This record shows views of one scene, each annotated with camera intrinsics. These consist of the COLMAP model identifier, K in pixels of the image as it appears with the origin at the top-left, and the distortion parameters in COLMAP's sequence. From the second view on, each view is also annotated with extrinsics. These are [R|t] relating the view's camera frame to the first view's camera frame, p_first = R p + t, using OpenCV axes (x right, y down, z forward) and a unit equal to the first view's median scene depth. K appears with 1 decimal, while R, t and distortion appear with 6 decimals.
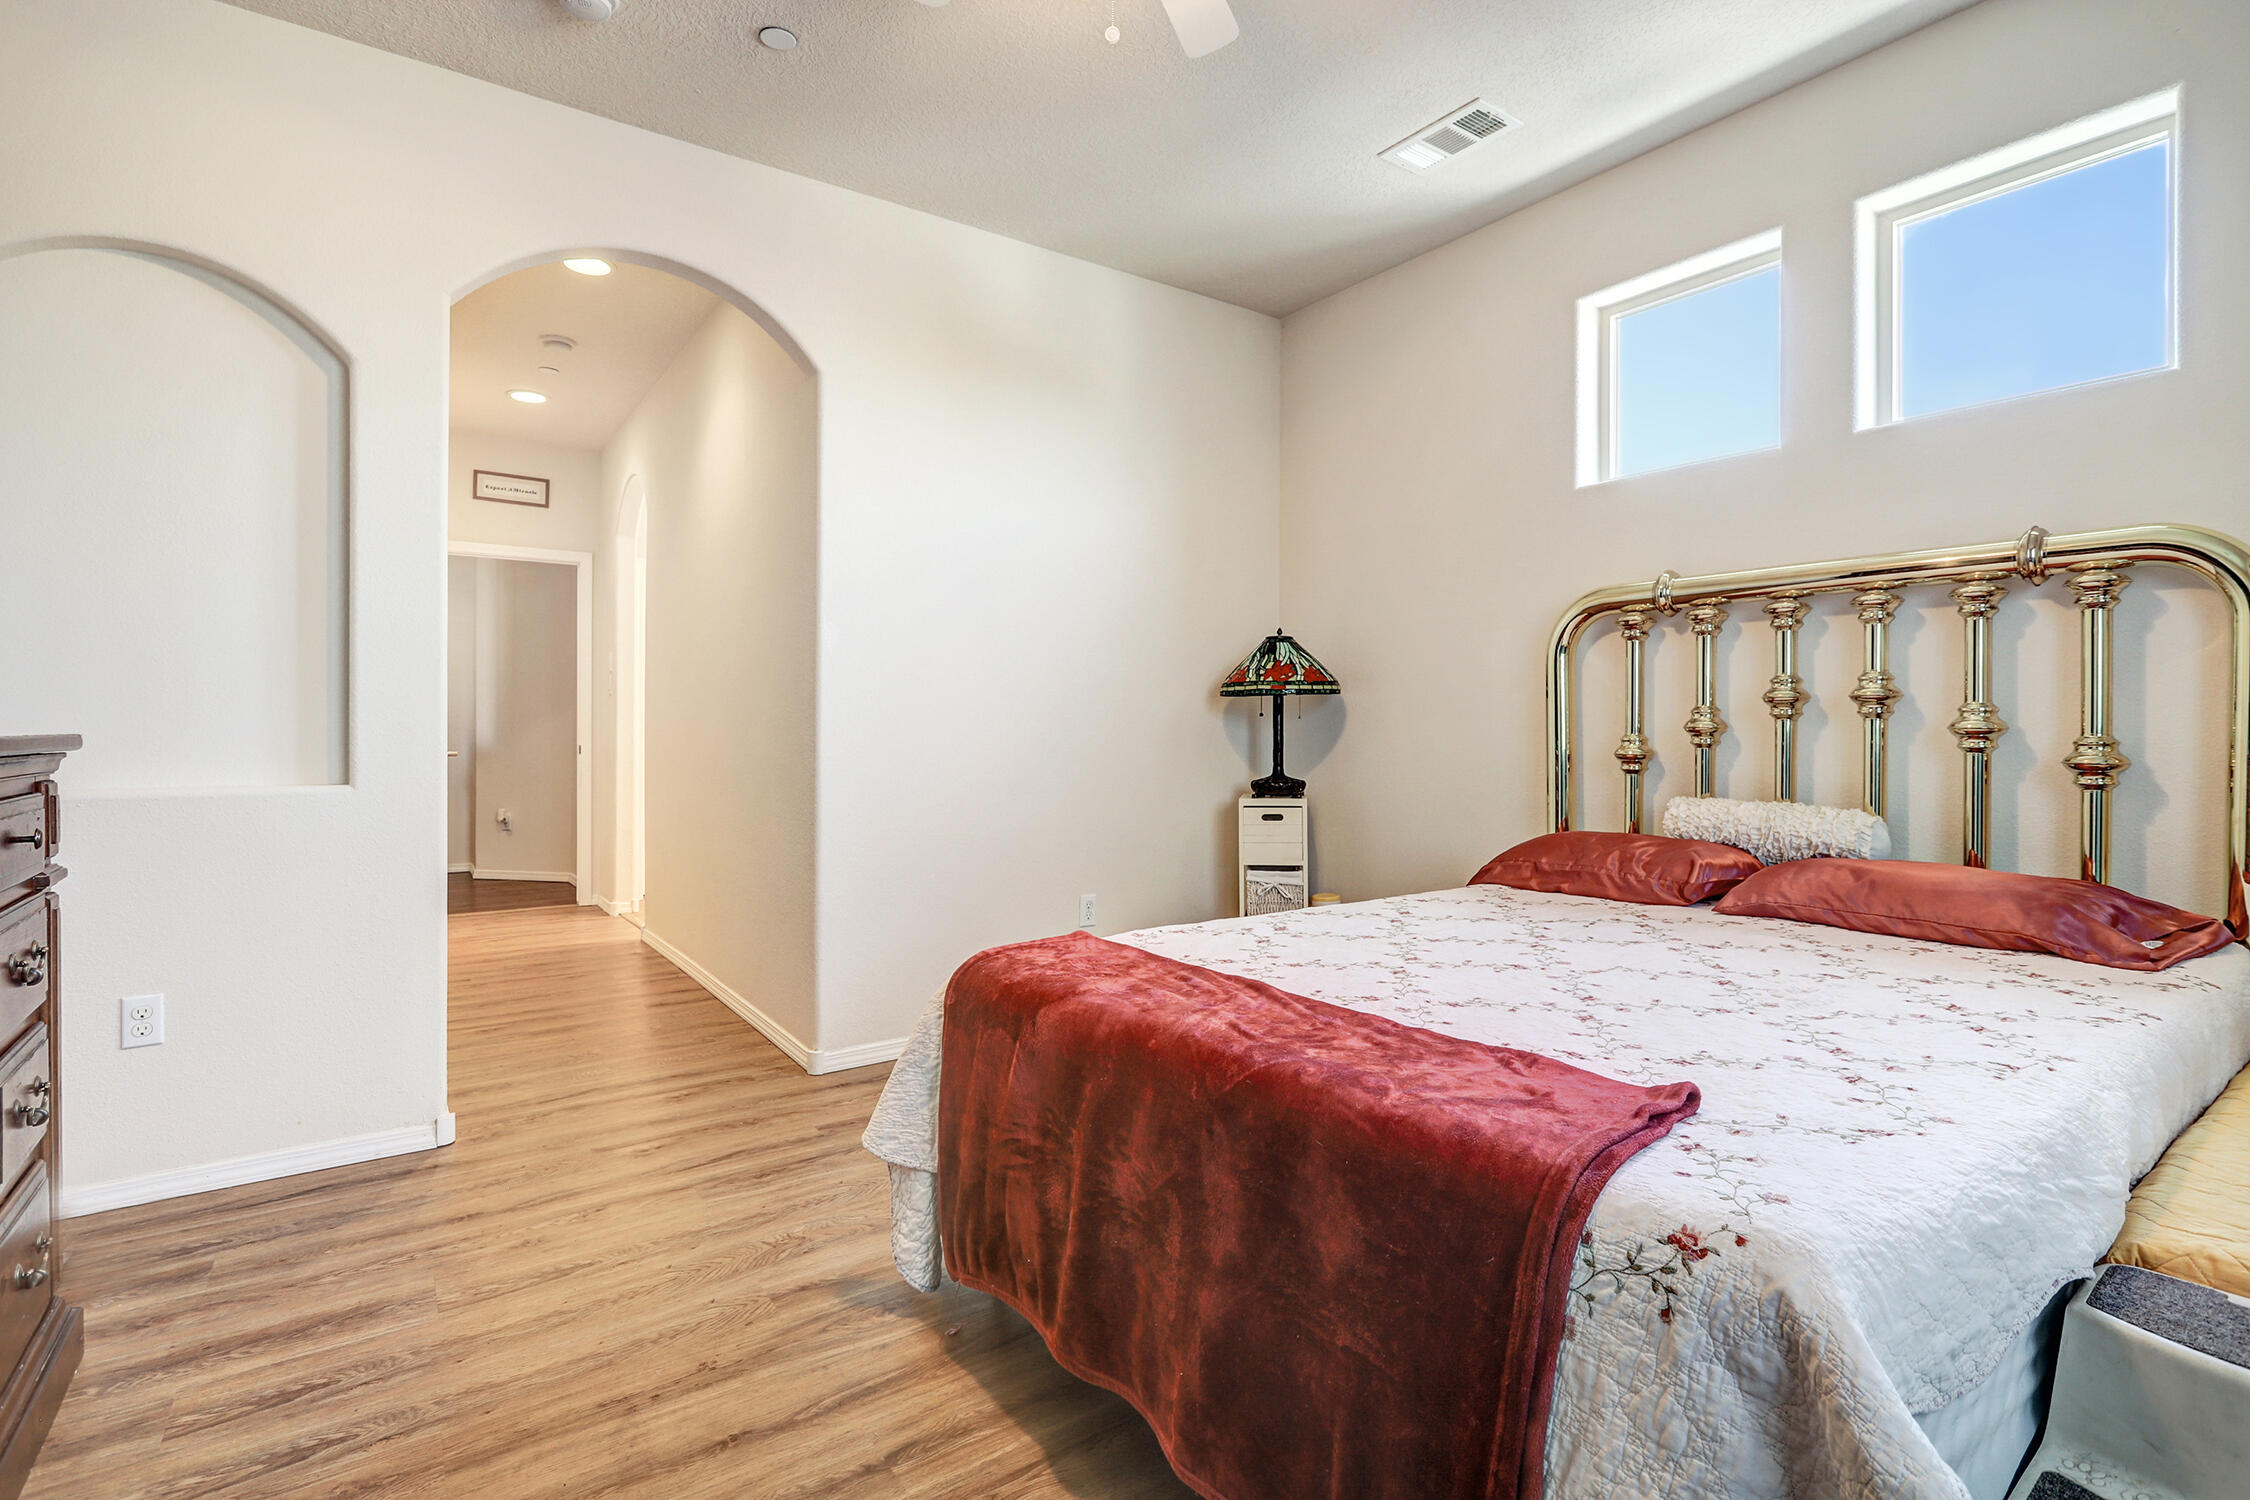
lens RADIAL K [[1084.5, 0, 1146.7], [0, 1084.5, 723.4], [0, 0, 1]] dist [-0.000470, 0.001345]
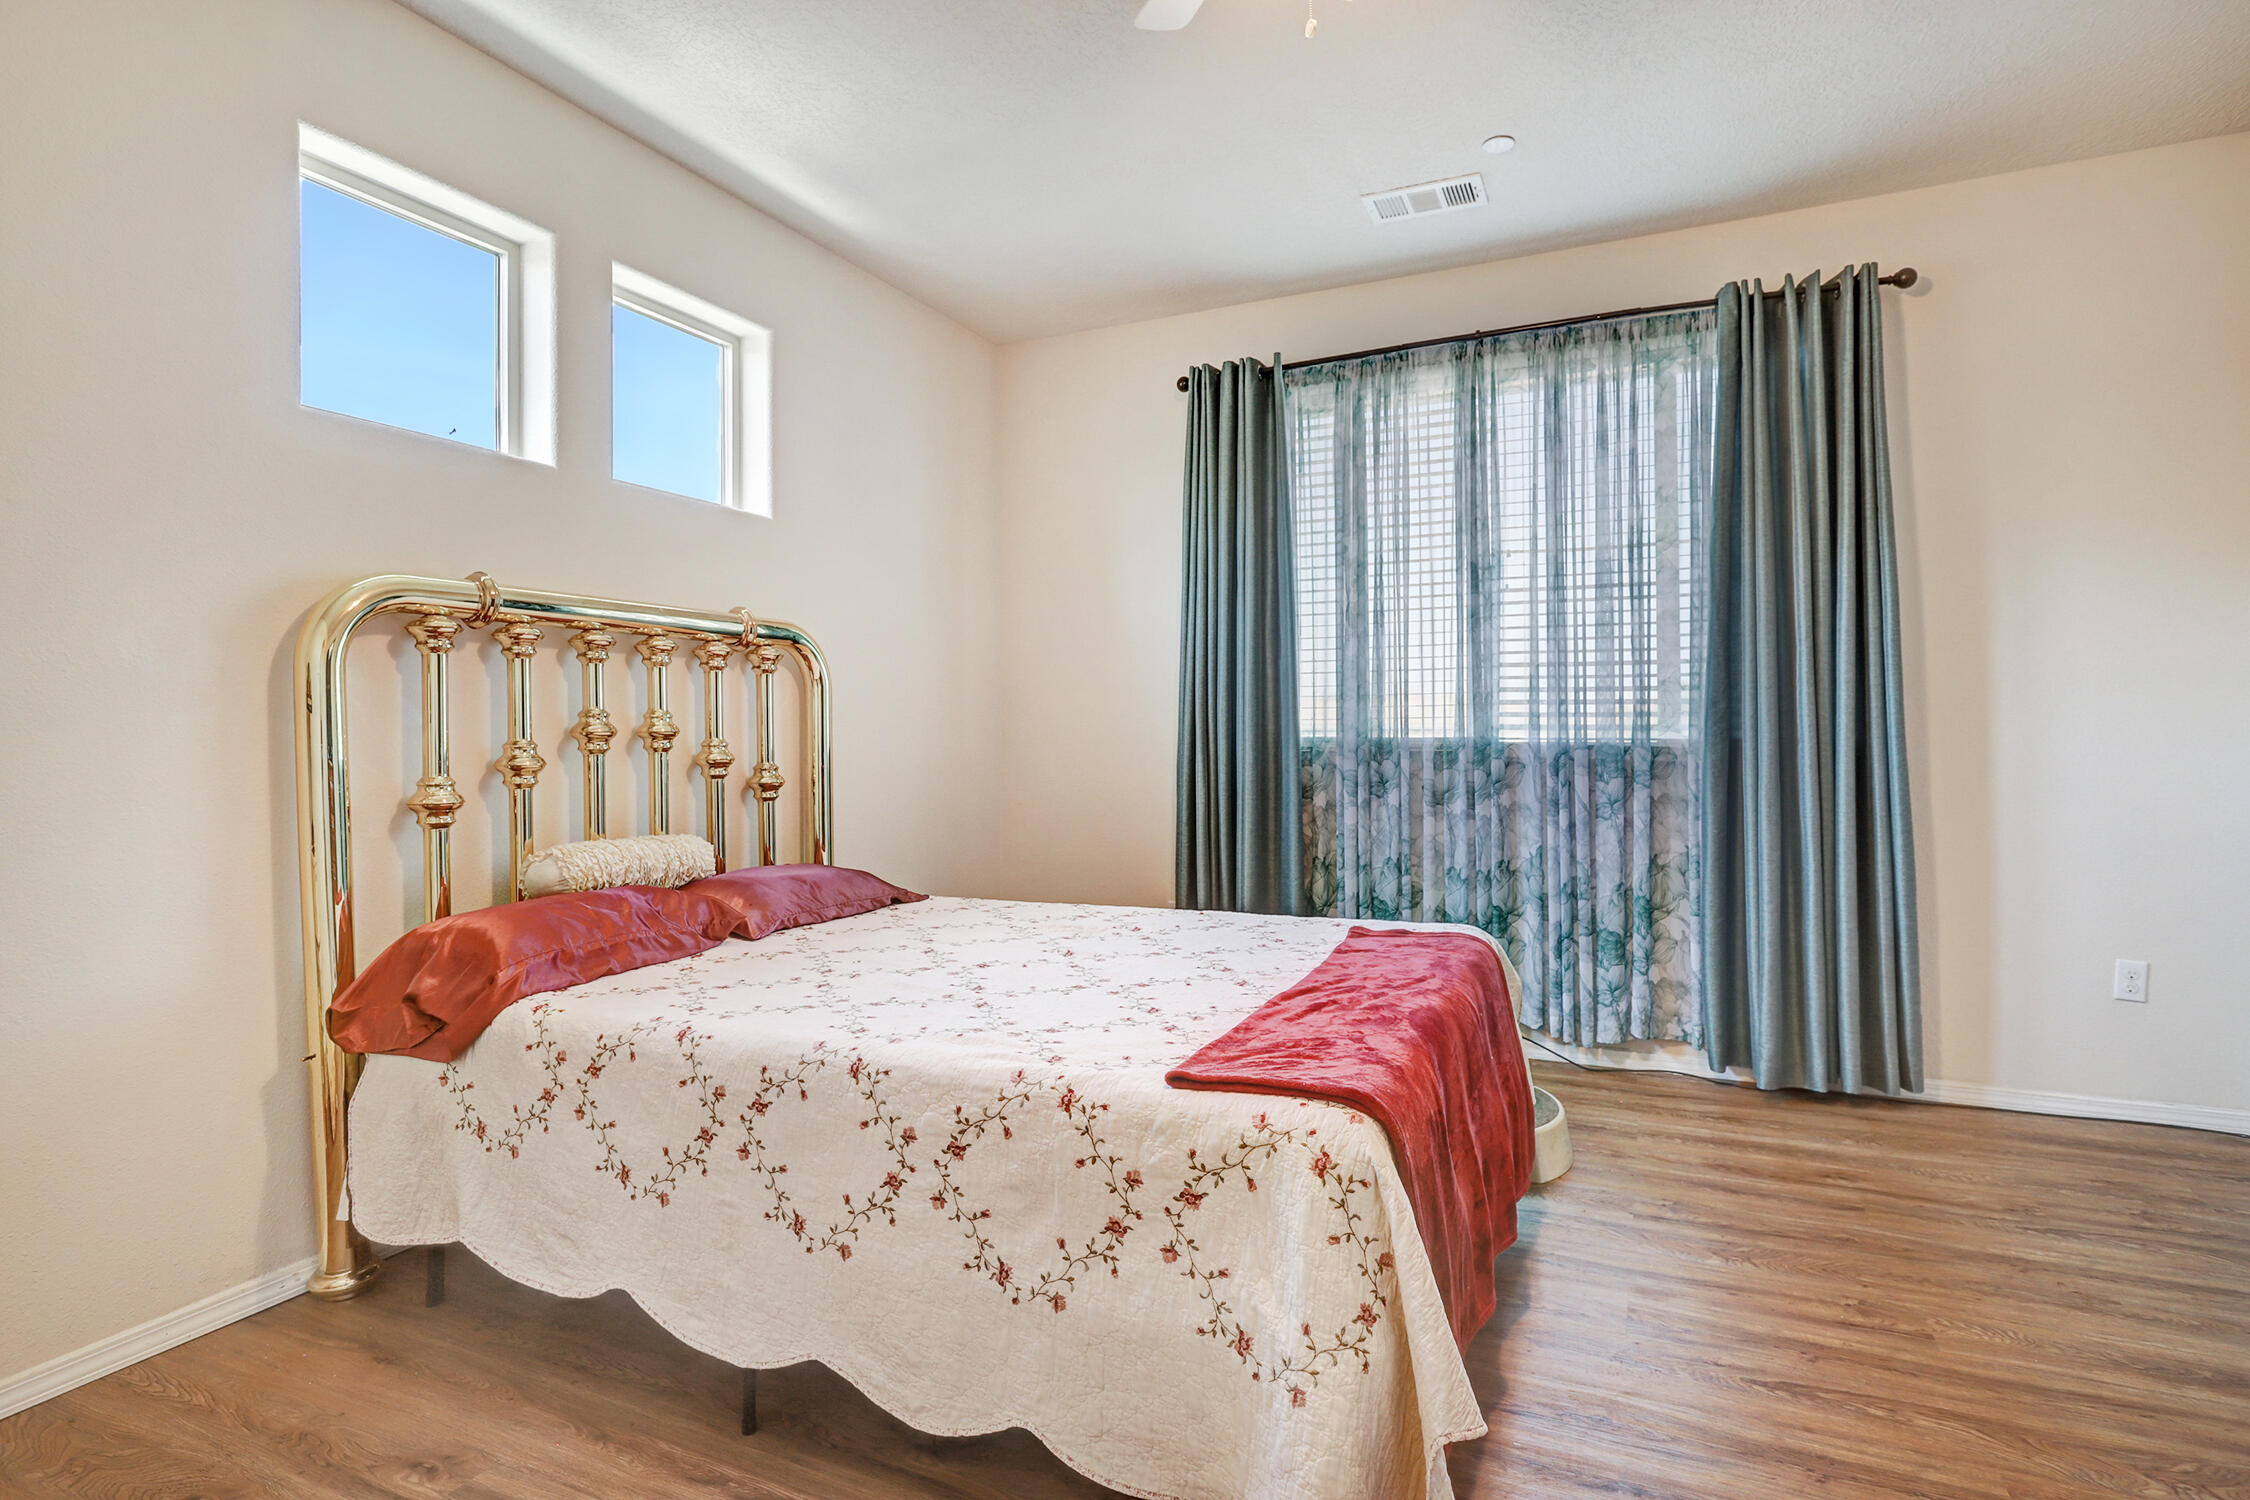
lens RADIAL K [[1133.9, 0, 1126.1], [0, 1133.9, 741.7], [0, 0, 1]] dist [-0.006618, -0.000009]
pose [[-0.490286, -0.001562, 0.871560, -0.533145], [0.005742, 0.999971, 0.005022, -0.017471], [-0.871543, 0.007467, -0.490263, 1.075767]]
